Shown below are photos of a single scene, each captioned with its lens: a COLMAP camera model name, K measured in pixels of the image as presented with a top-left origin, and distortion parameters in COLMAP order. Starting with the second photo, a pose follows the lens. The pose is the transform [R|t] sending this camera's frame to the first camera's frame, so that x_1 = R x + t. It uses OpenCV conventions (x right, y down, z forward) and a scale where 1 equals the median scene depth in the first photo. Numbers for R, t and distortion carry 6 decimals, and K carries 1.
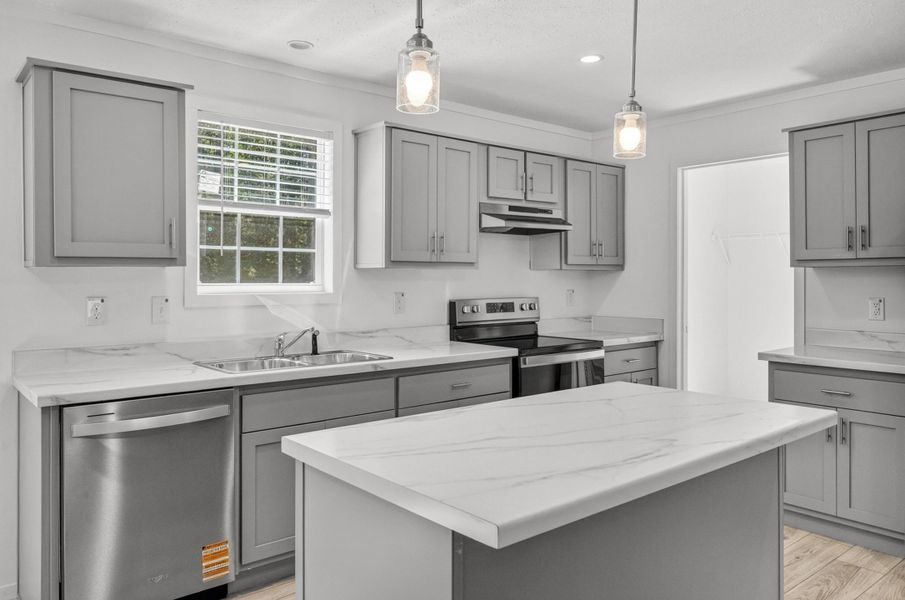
lens RADIAL K [[661.9, 0, 452.0], [0, 661.9, 278.5], [0, 0, 1]] dist [0.003687, 0.000494]
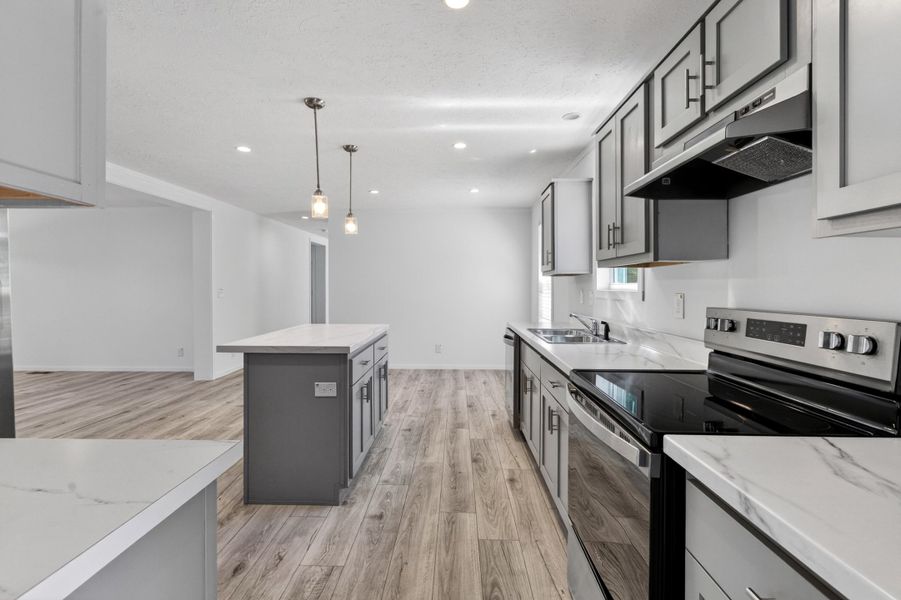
lens RADIAL K [[417.1, 0, 447.3], [0, 417.1, 282.8], [0, 0, 1]] dist [0.003410, 0.000258]
pose [[-0.662198, -0.002164, -0.749326, 0.563065], [0.001216, 0.999991, -0.003963, 0.011109], [0.749328, -0.003535, -0.662189, 1.241442]]
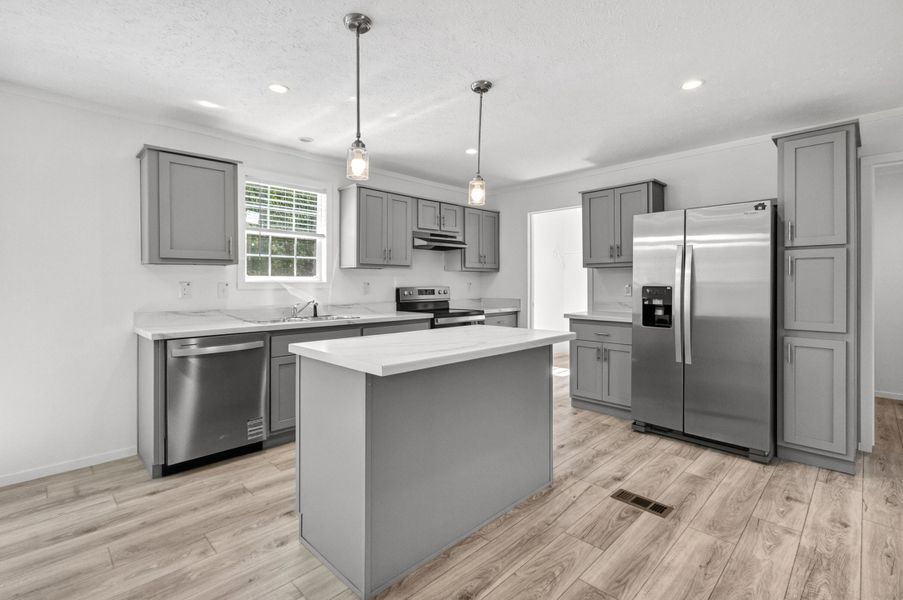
lens RADIAL K [[418.1, 0, 448.3], [0, 418.1, 282.8], [0, 0, 1]] dist [0.003410, 0.000258]
pose [[0.996761, -0.002031, 0.080391, 0.050958], [0.002290, 0.999992, -0.003136, 0.027854], [-0.080384, 0.003310, 0.996758, -0.118983]]
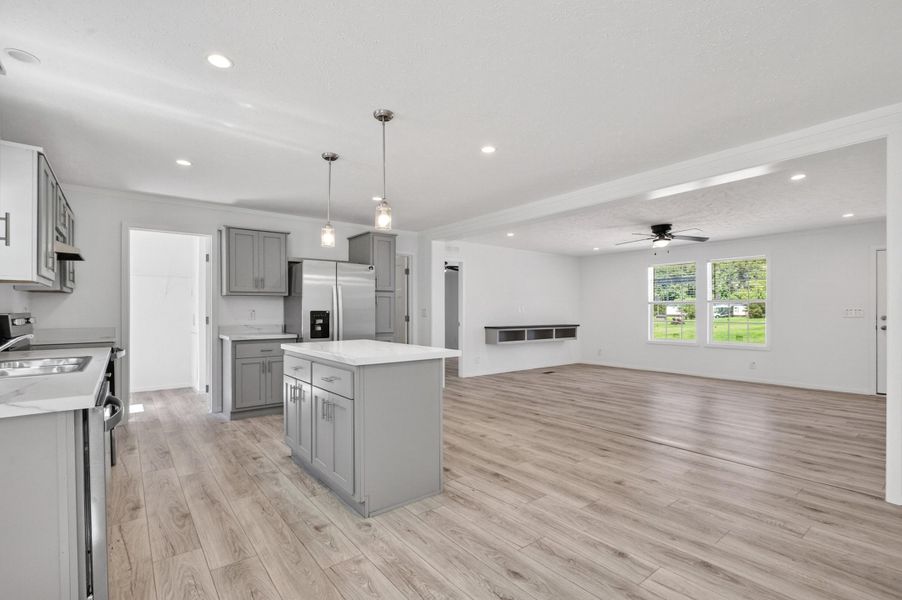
lens RADIAL K [[418.1, 0, 451.3], [0, 418.1, 311.3], [0, 0, 1]] dist [-0.002765, -0.000441]
pose [[0.031324, -0.000164, 0.999509, -0.747557], [0.003713, 0.999993, 0.000047, 0.036028], [-0.999502, 0.003710, 0.031325, 0.286812]]
